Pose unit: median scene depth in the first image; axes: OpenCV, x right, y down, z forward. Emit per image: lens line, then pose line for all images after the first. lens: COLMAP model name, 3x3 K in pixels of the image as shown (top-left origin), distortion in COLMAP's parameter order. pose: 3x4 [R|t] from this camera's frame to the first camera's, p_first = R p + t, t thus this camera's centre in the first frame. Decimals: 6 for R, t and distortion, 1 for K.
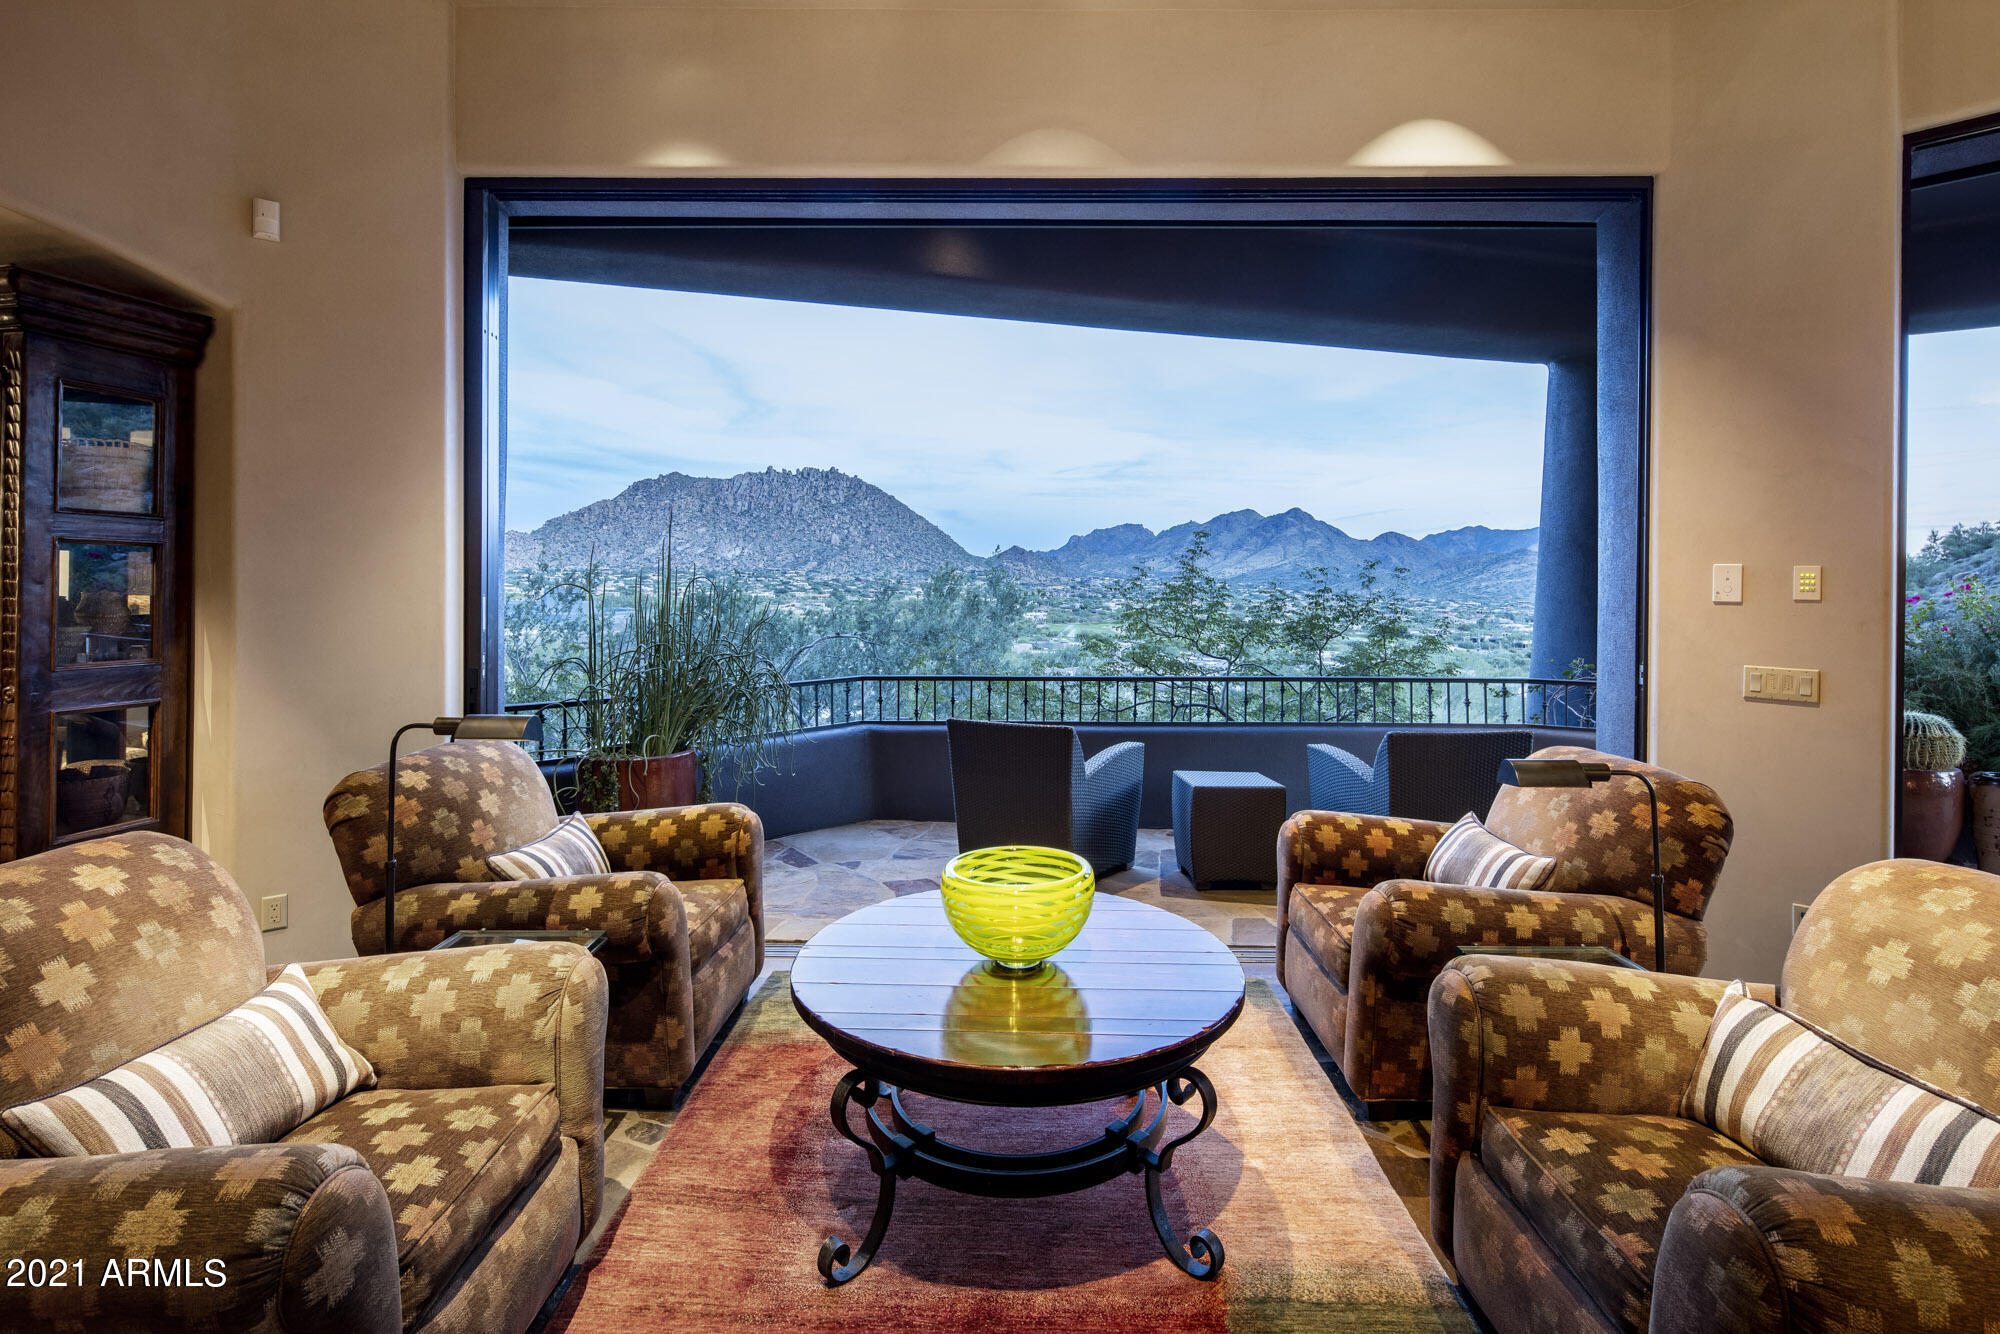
lens RADIAL K [[961.5, 0, 999.7], [0, 961.5, 586.2], [0, 0, 1]] dist [0.003131, -0.003387]
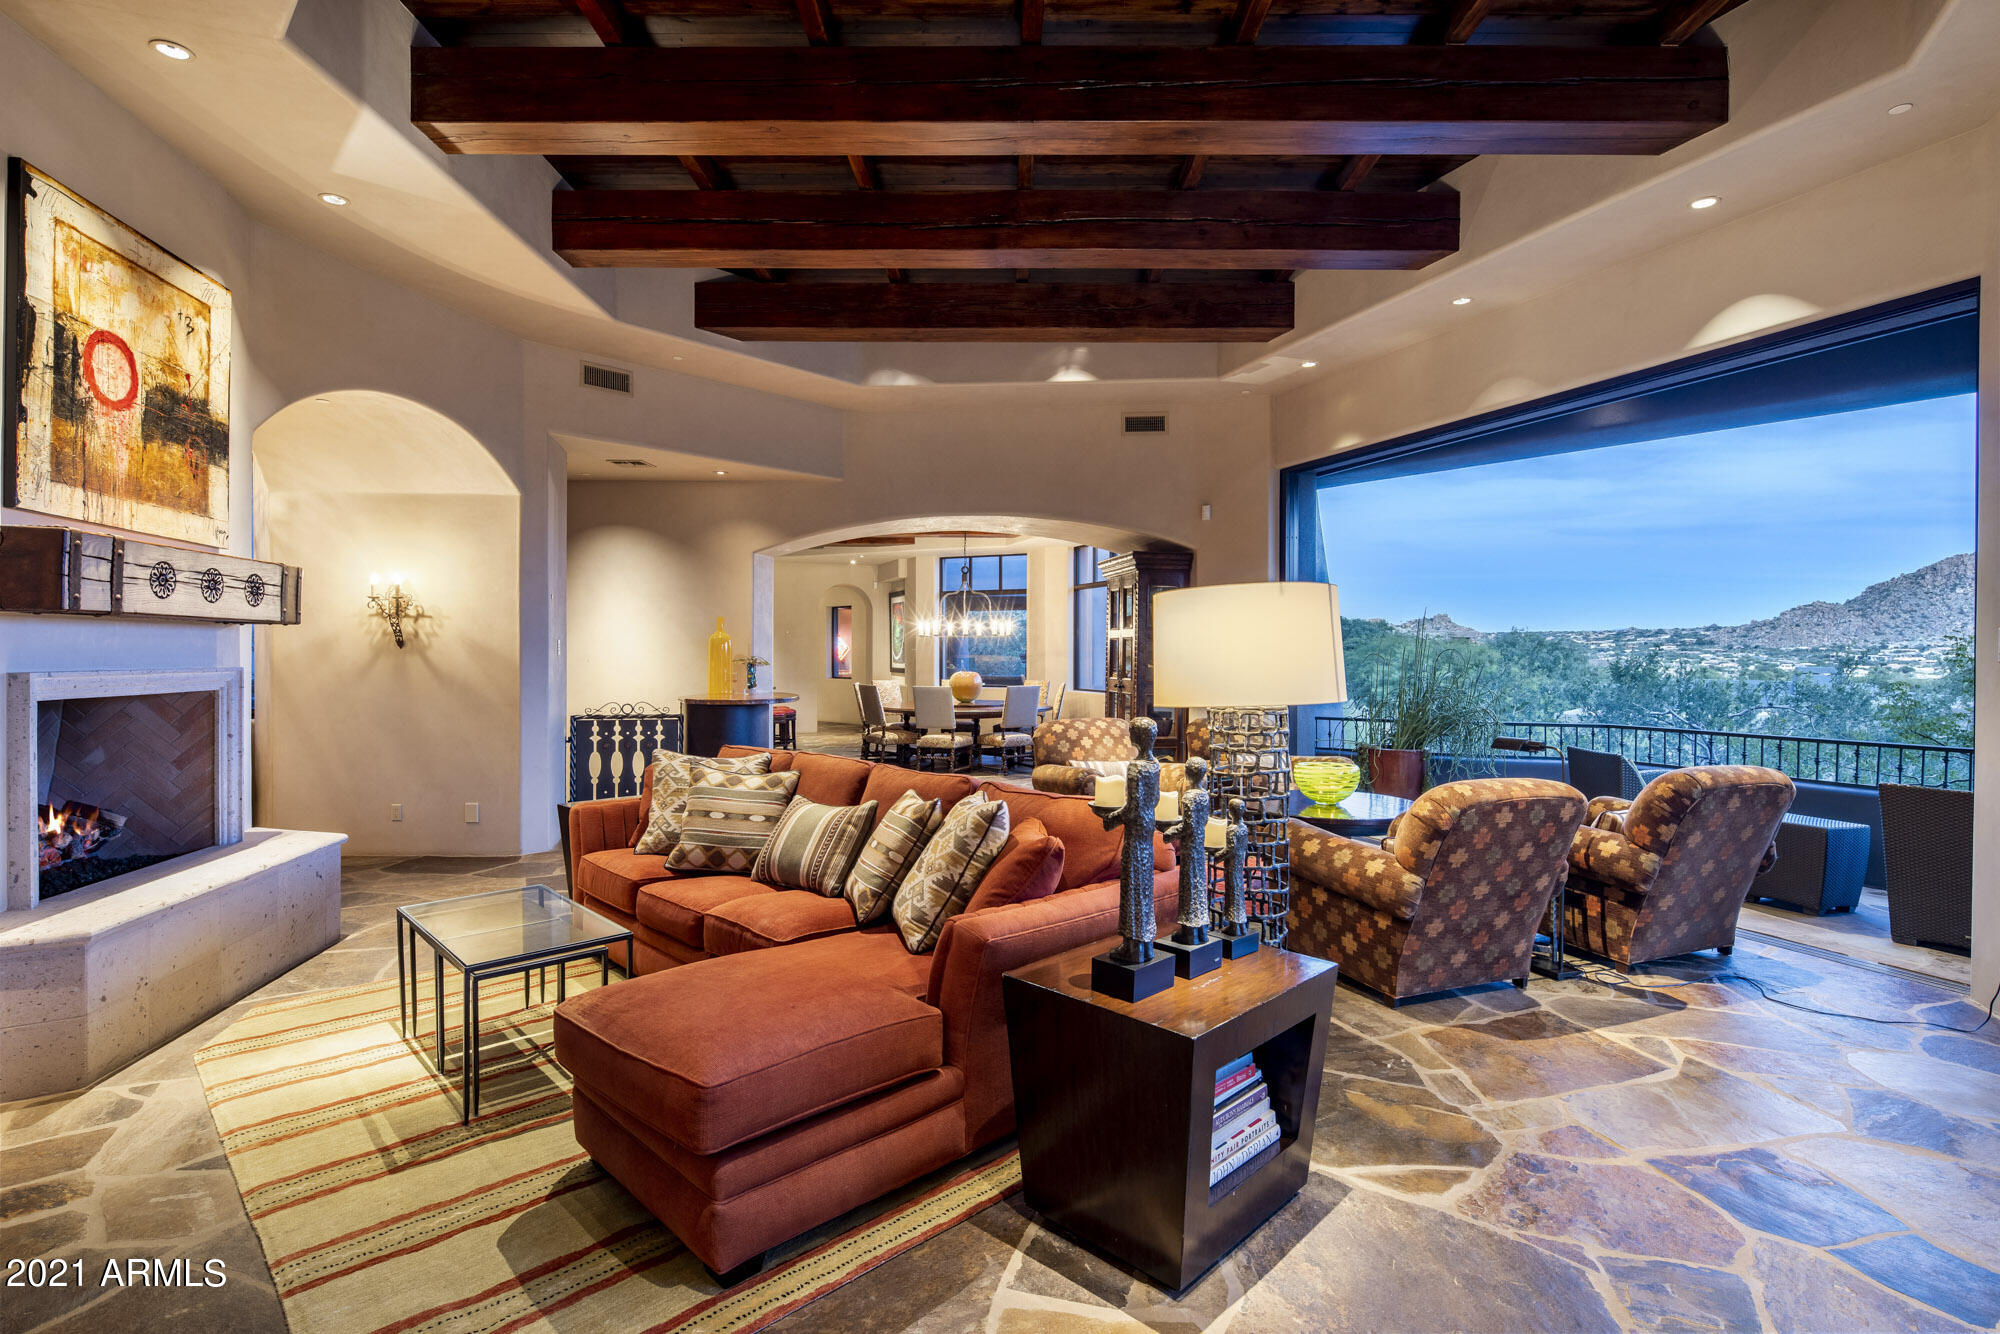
lens RADIAL K [[961.5, 0, 1019.1], [0, 961.5, 663.0], [0, 0, 1]] dist [0.003131, -0.003387]
pose [[0.397110, 0.005192, -0.917756, 1.693389], [-0.006980, 0.999972, 0.002637, 0.032019], [0.917744, 0.005359, 0.397135, -0.597129]]
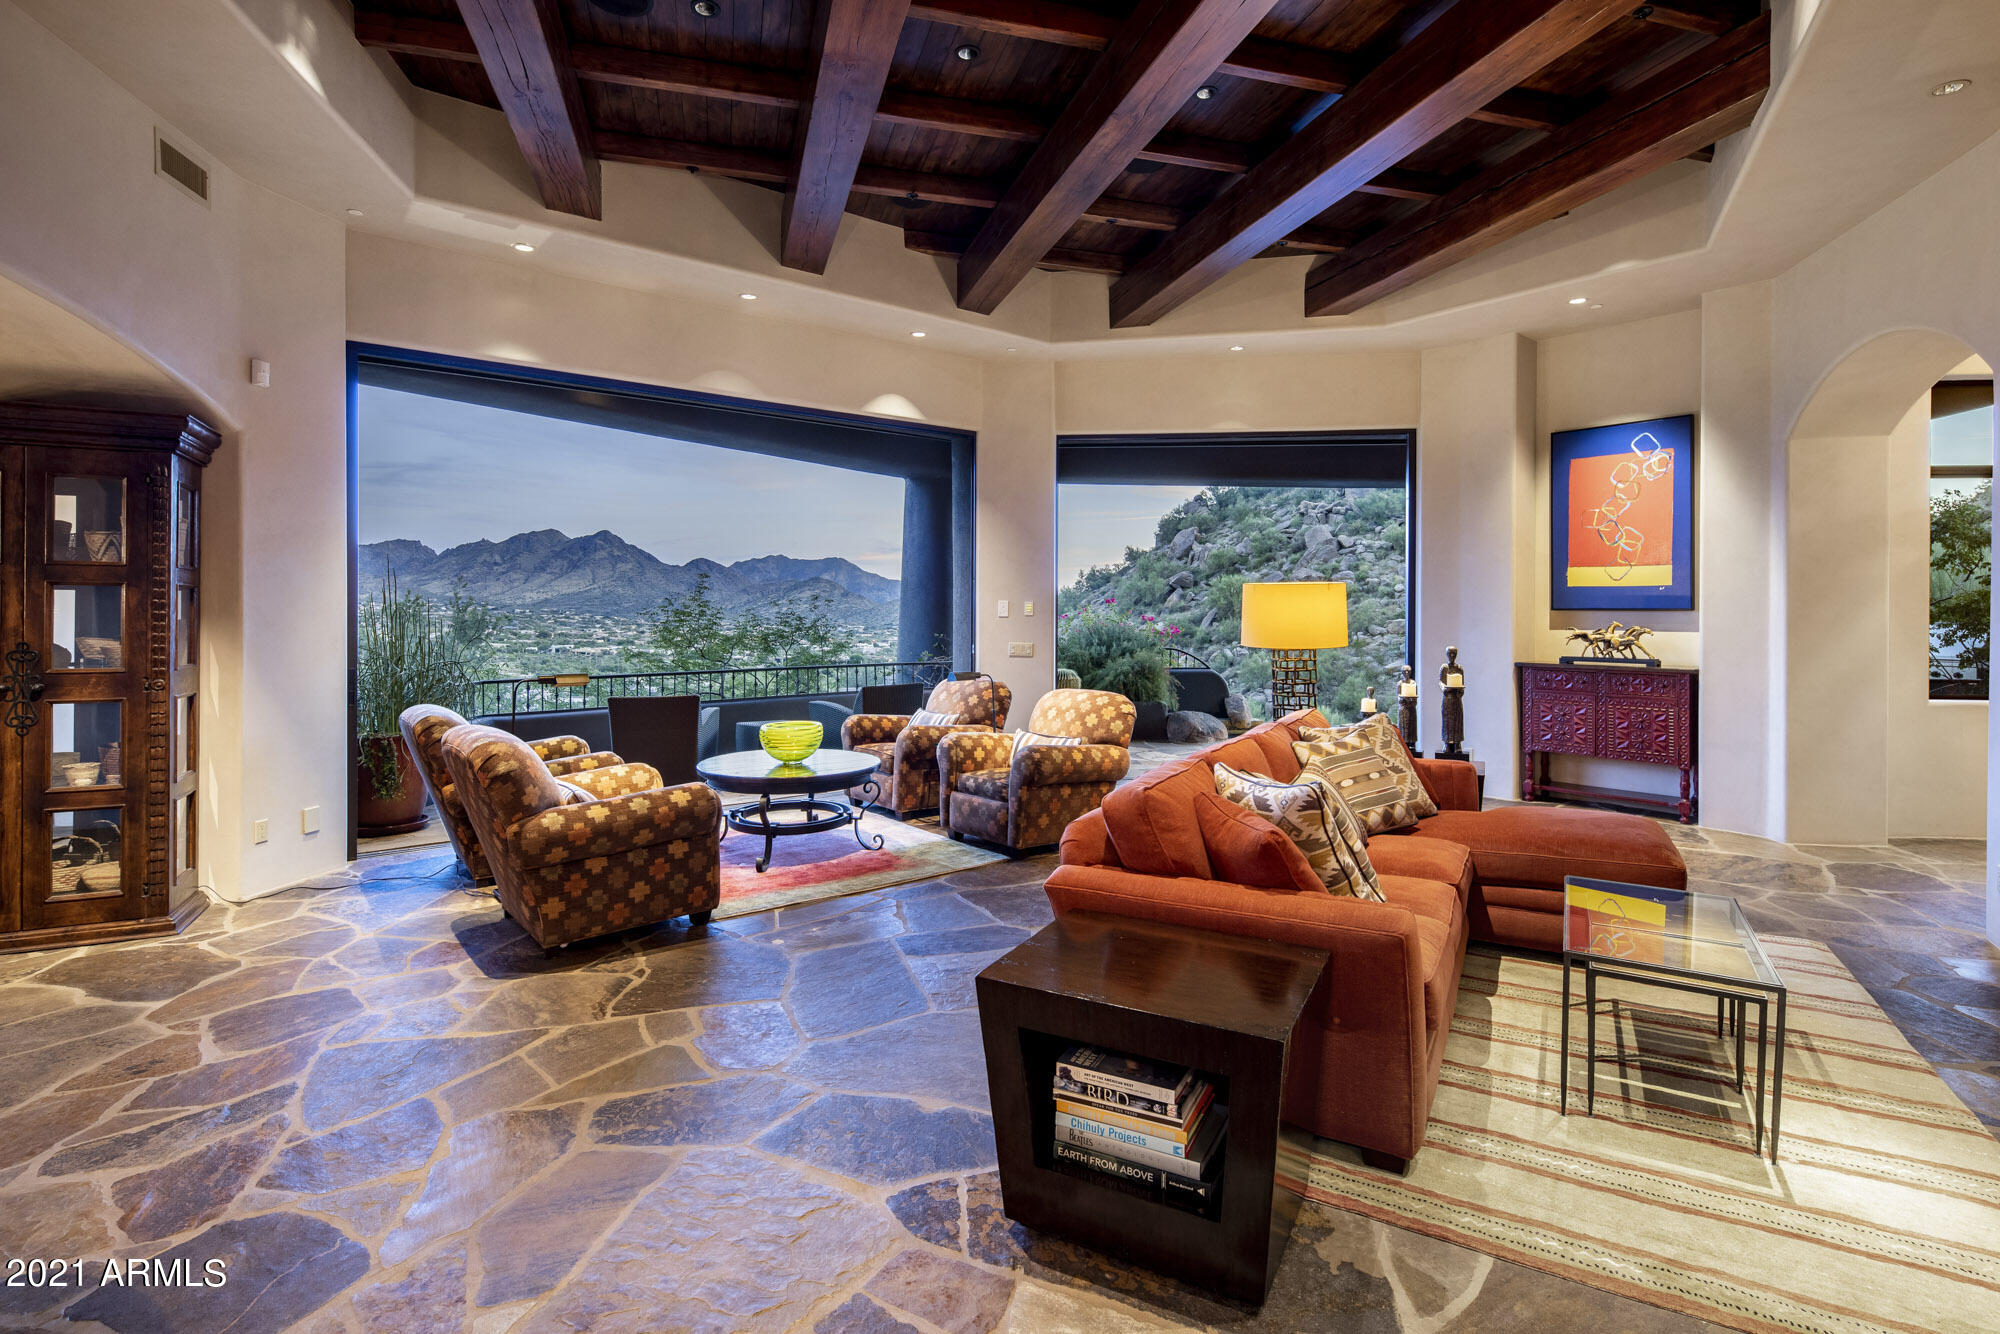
lens RADIAL K [[961.5, 0, 1004.1], [0, 961.5, 618.7], [0, 0, 1]] dist [0.003131, -0.003387]
pose [[0.771393, -0.010588, 0.636271, -0.977498], [0.005834, 0.999937, 0.009566, -0.001909], [-0.636332, -0.003667, 0.771406, -1.082654]]
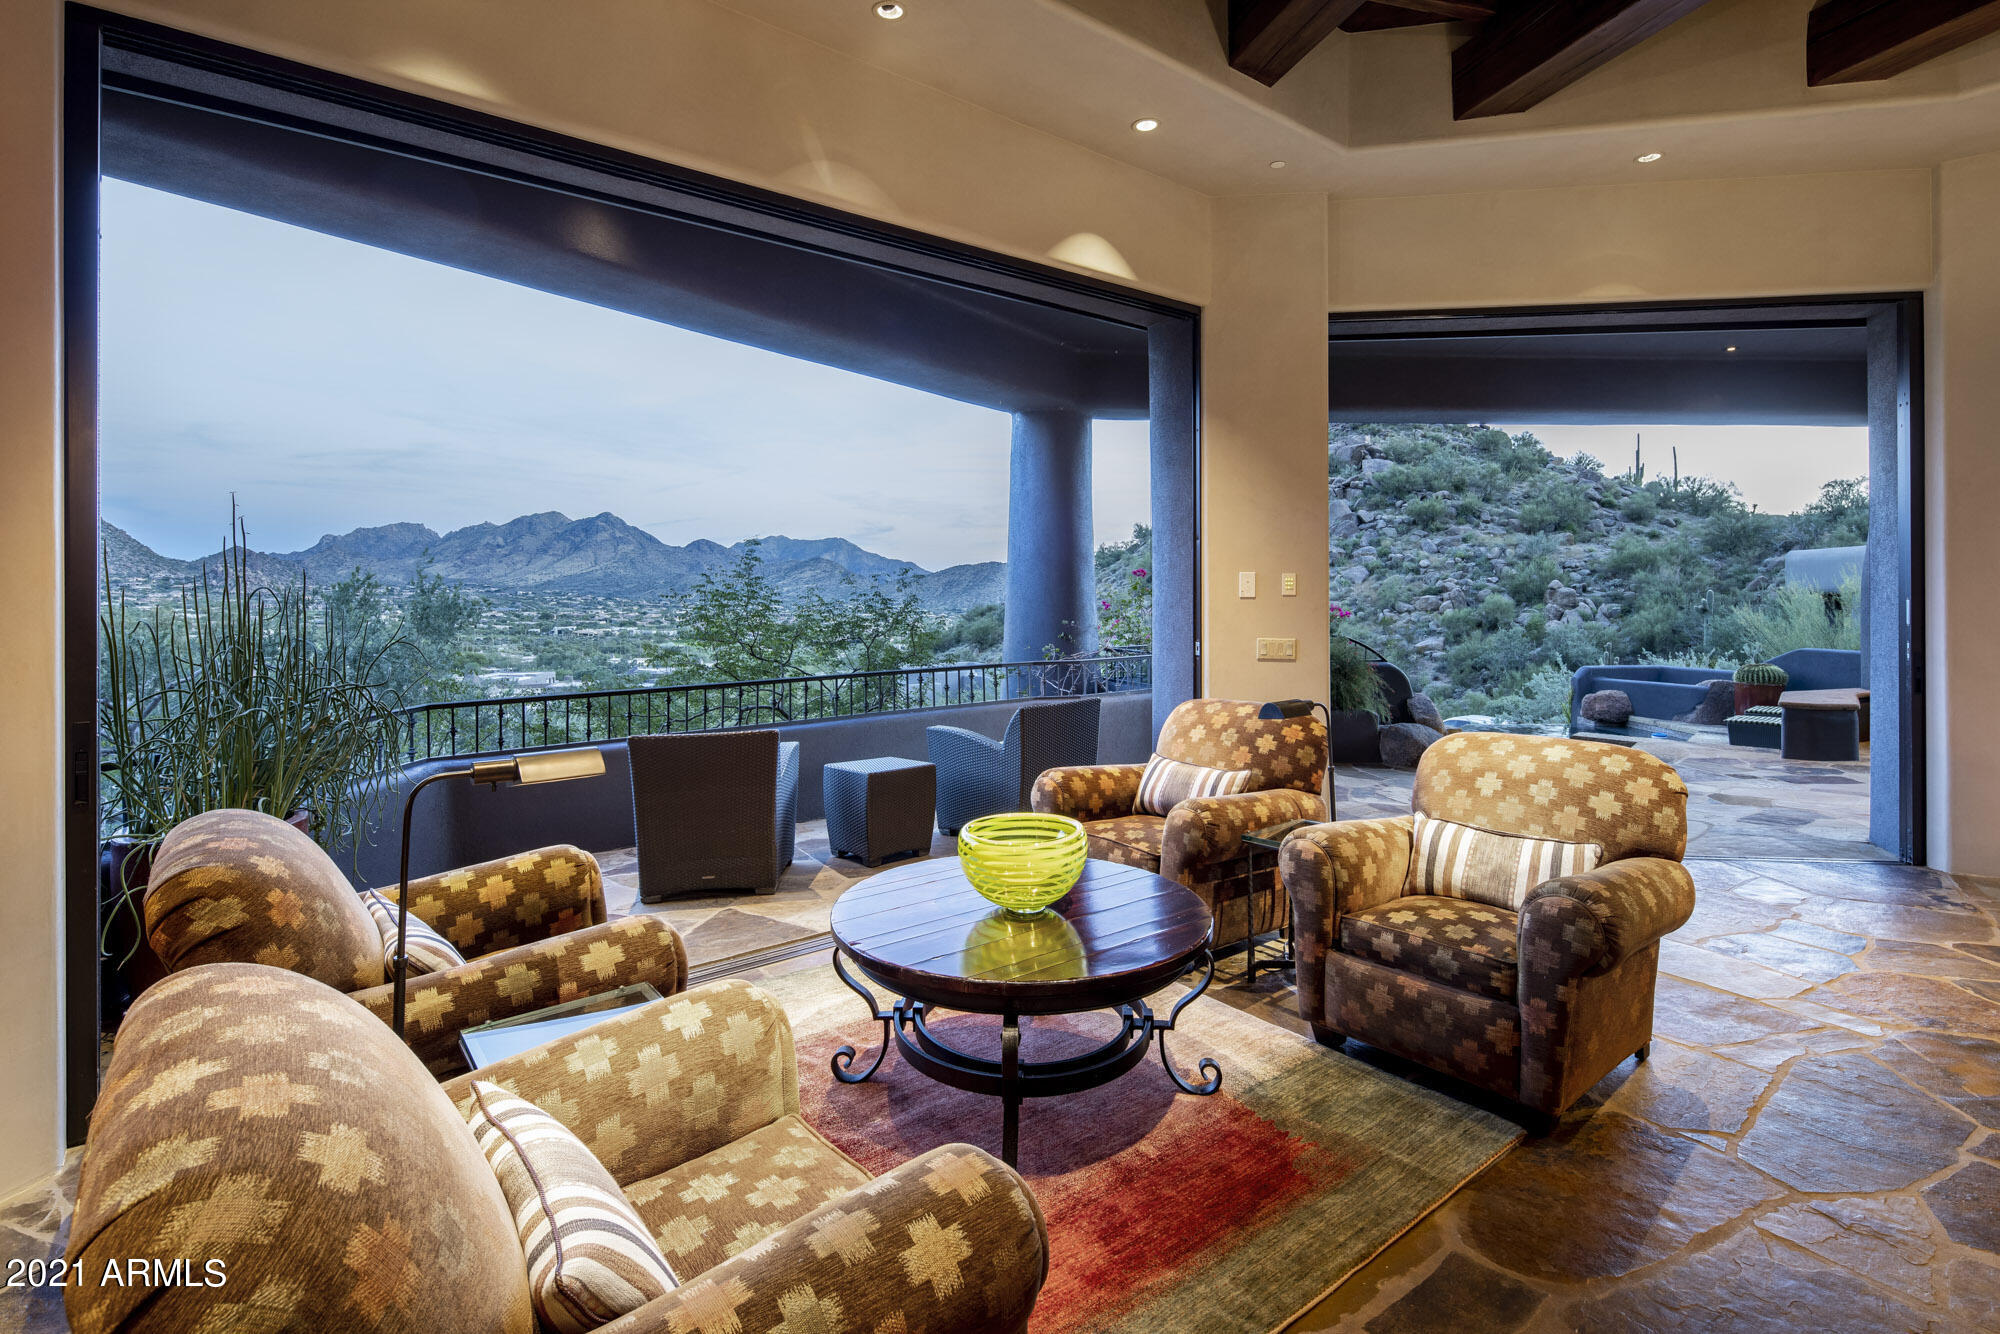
lens RADIAL K [[961.5, 0, 999.3], [0, 961.5, 587.2], [0, 0, 1]] dist [0.003131, -0.003387]
pose [[0.775142, -0.008459, 0.631730, -0.647116], [0.011972, 0.999927, -0.001300, -0.002958], [-0.631673, 0.008571, 0.775187, 0.087955]]
